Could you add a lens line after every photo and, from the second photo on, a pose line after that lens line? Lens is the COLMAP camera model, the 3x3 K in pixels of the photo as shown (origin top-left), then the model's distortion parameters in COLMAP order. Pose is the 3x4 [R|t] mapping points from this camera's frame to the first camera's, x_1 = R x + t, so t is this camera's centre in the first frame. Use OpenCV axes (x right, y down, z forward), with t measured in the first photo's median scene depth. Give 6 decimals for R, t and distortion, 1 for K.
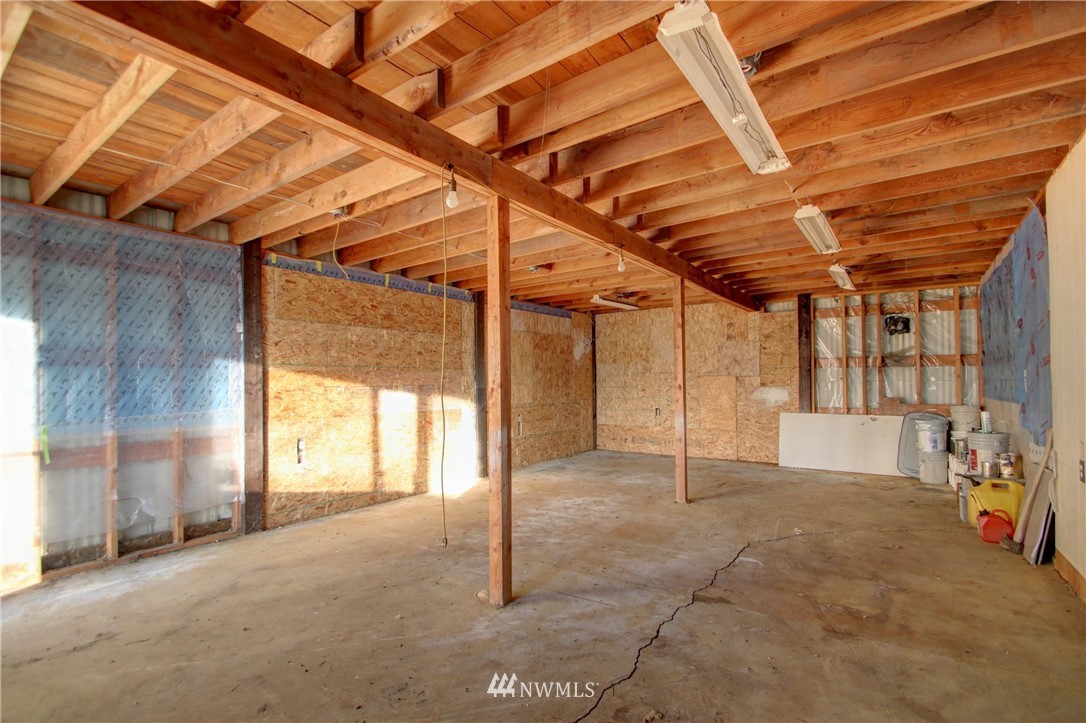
lens RADIAL K [[509.9, 0, 551.1], [0, 509.9, 373.9], [0, 0, 1]] dist [0.015925, -0.020196]
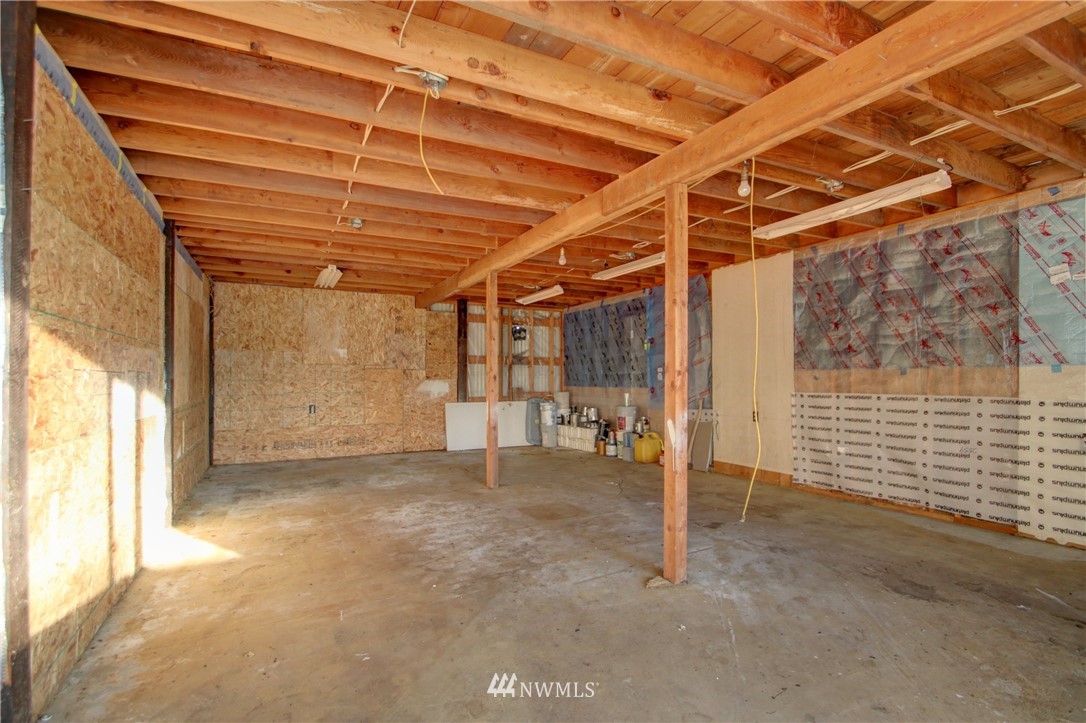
lens RADIAL K [[509.9, 0, 551.1], [0, 509.9, 373.9], [0, 0, 1]] dist [0.015925, -0.020196]
pose [[0.452684, 0.014155, 0.891558, -0.579811], [-0.016756, 0.999832, -0.007366, 0.022521], [-0.891513, -0.011605, 0.452846, 0.390802]]
